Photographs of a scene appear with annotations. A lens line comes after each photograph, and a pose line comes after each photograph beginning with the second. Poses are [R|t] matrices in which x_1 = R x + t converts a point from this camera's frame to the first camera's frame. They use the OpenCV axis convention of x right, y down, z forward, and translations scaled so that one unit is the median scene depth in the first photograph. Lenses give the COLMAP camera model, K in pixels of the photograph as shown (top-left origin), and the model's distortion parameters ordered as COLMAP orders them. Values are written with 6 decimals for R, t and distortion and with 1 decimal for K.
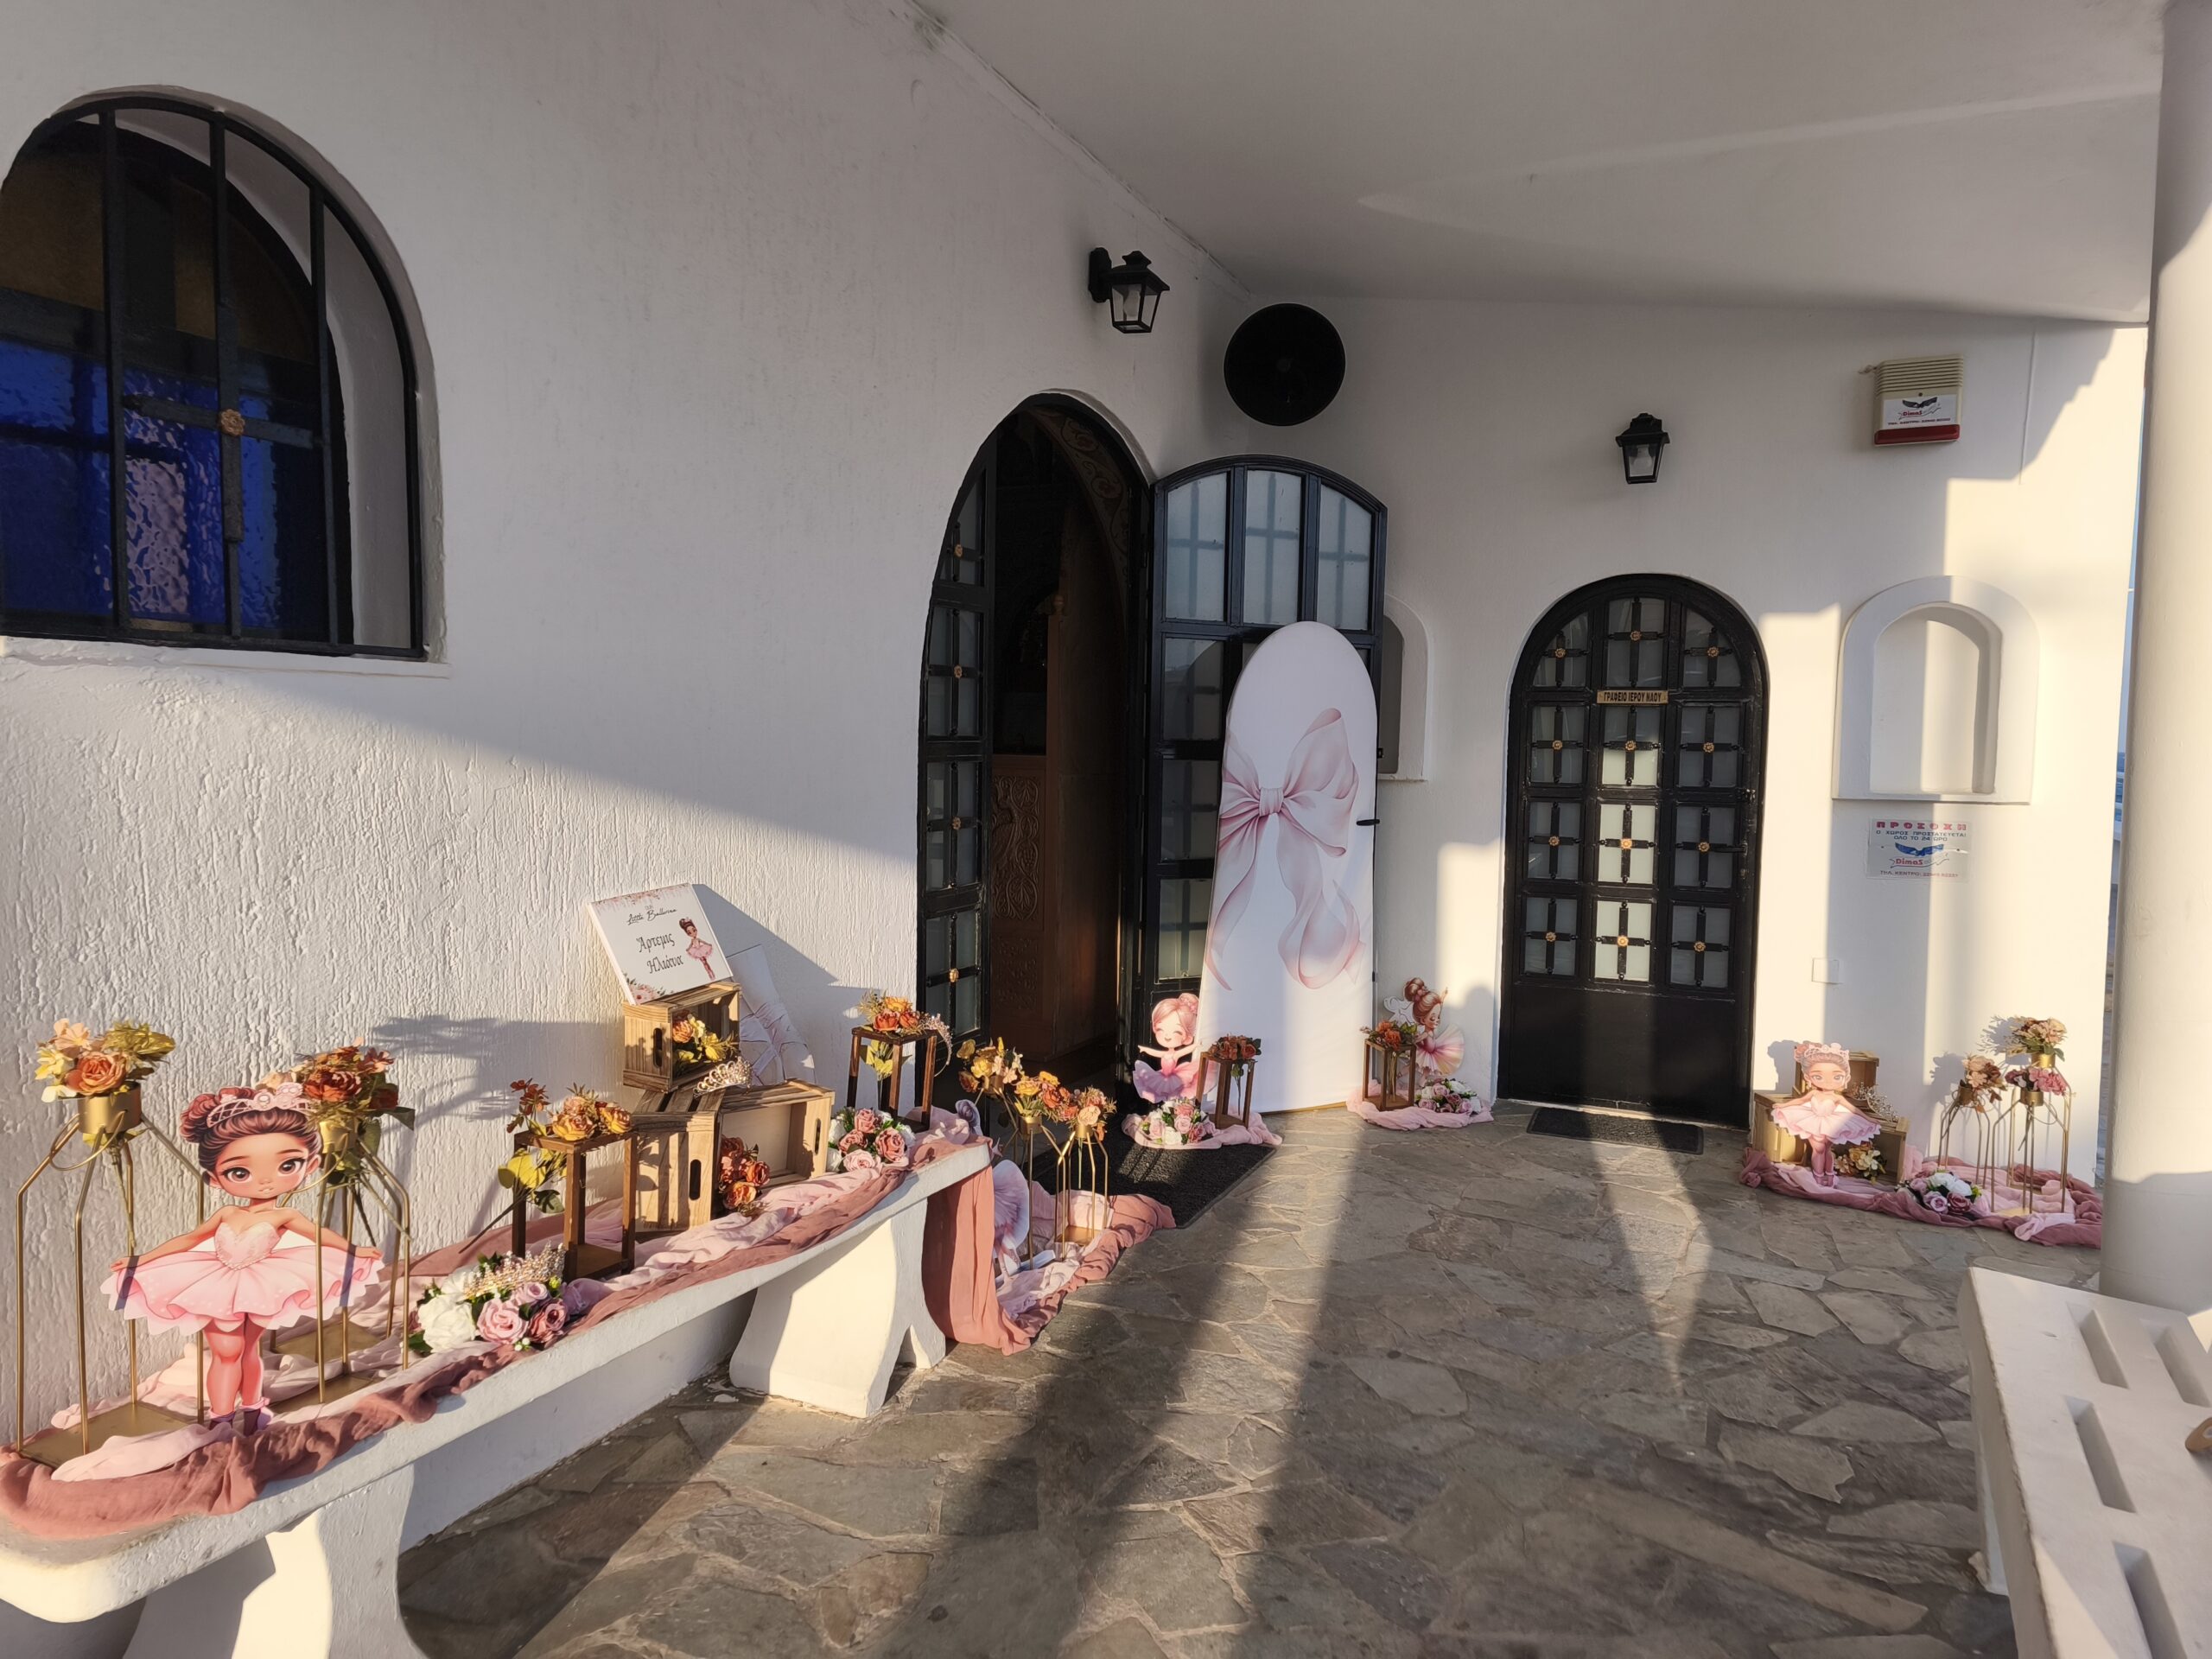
lens RADIAL K [[1482.2, 0, 1134.7], [0, 1482.2, 834.4], [0, 0, 1]] dist [0.052780, -0.052746]
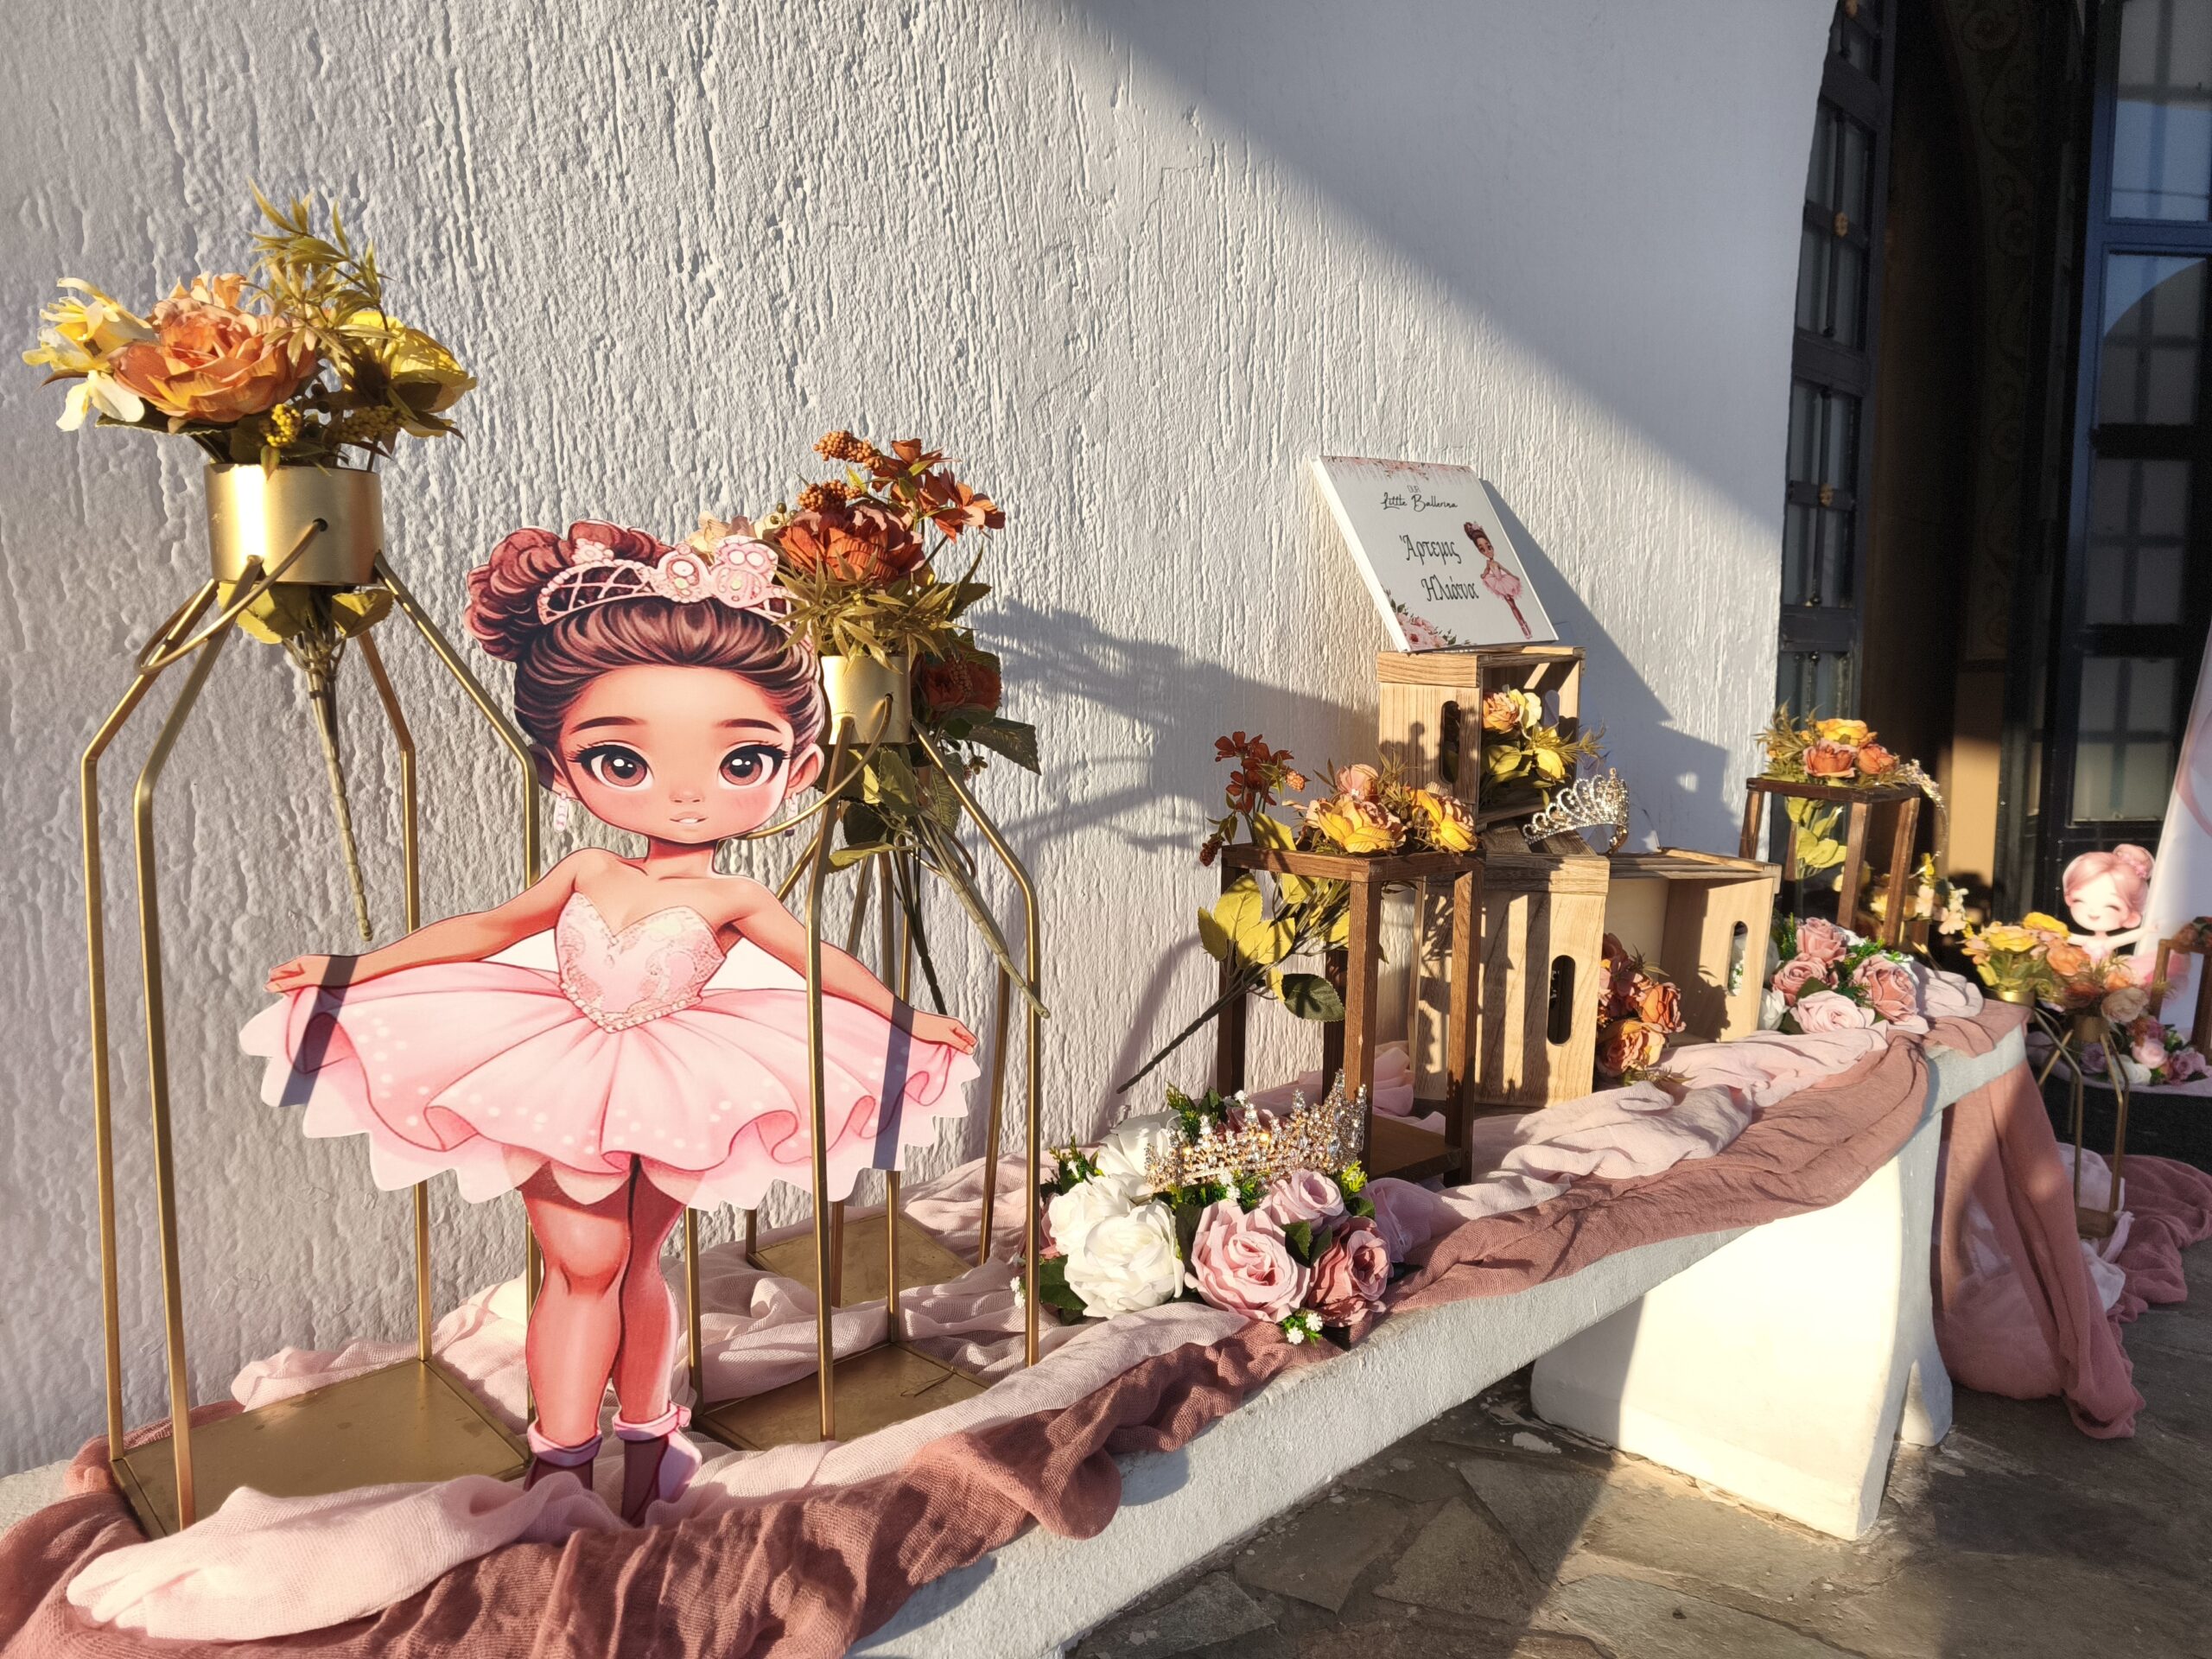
lens RADIAL K [[1502.1, 0, 1022.4], [0, 1502.1, 824.6], [0, 0, 1]] dist [0.064252, -0.077012]
pose [[0.915083, 0.007291, -0.403200, -0.318048], [0.003847, 0.999633, 0.026807, 0.201222], [0.403248, -0.026082, 0.914719, 0.620123]]
